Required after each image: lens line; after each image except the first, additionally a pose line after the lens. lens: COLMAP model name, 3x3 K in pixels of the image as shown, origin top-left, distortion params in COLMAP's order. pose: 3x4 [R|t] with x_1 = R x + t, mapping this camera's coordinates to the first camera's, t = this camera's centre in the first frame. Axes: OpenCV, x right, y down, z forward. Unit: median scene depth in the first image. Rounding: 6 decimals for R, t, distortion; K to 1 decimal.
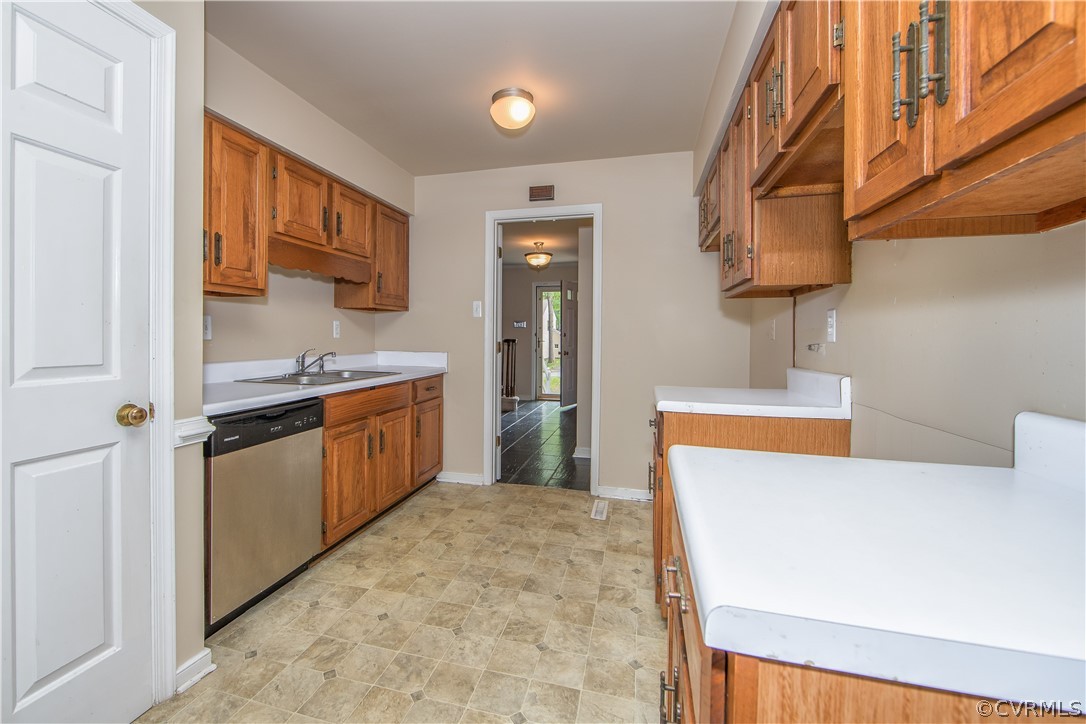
lens RADIAL K [[428.7, 0, 527.8], [0, 428.7, 336.6], [0, 0, 1]] dist [-0.004139, -0.000179]
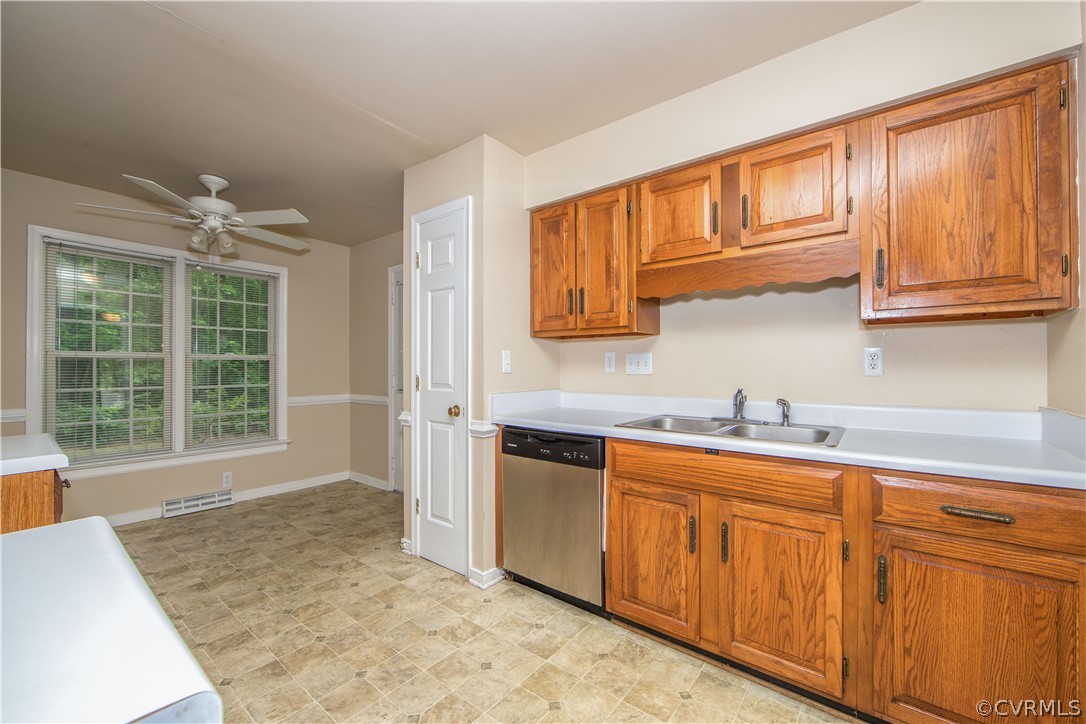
lens RADIAL K [[428.7, 0, 542.0], [0, 428.7, 365.7], [0, 0, 1]] dist [-0.004139, -0.000179]
pose [[-0.388521, -0.011375, -0.921370, 0.396995], [-0.007571, 0.999929, -0.009153, -0.004095], [0.921409, 0.003419, -0.388580, 1.182997]]
